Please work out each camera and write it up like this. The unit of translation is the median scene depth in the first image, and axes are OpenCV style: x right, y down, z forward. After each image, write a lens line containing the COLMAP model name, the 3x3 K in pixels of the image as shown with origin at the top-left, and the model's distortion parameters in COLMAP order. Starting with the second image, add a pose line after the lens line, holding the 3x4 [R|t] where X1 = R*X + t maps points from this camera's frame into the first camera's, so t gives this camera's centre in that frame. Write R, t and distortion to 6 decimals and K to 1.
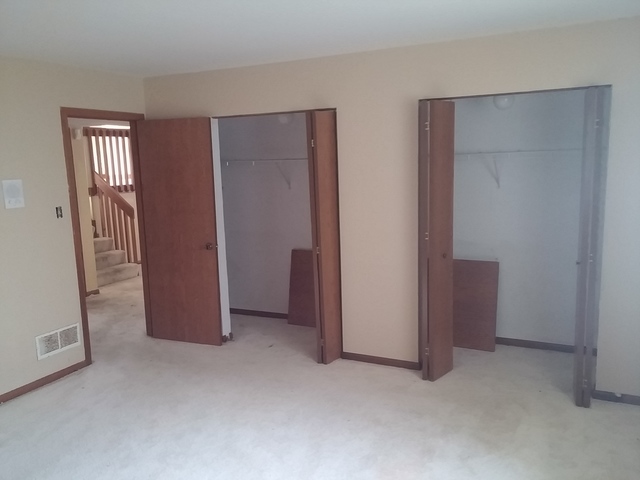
lens RADIAL K [[539.7, 0, 327.3], [0, 539.7, 239.8], [0, 0, 1]] dist [0.079265, -0.108298]
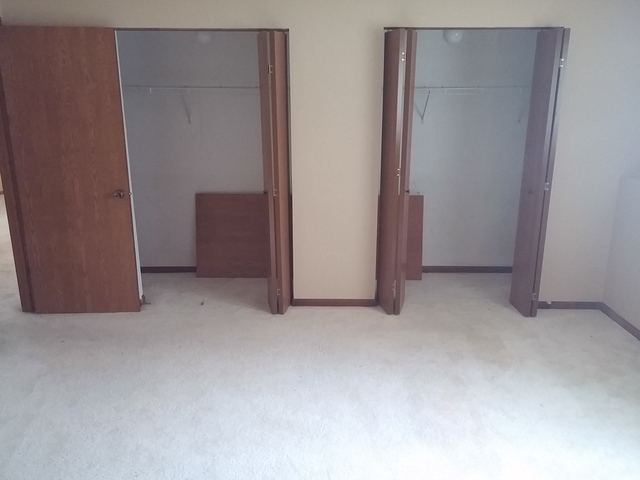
lens RADIAL K [[539.7, 0, 327.3], [0, 539.7, 239.8], [0, 0, 1]] dist [0.079265, -0.108298]
pose [[0.901434, -0.084515, 0.424587, -0.312374], [0.036054, 0.992008, 0.120915, -0.007678], [-0.431413, -0.093689, 0.897276, 0.138142]]
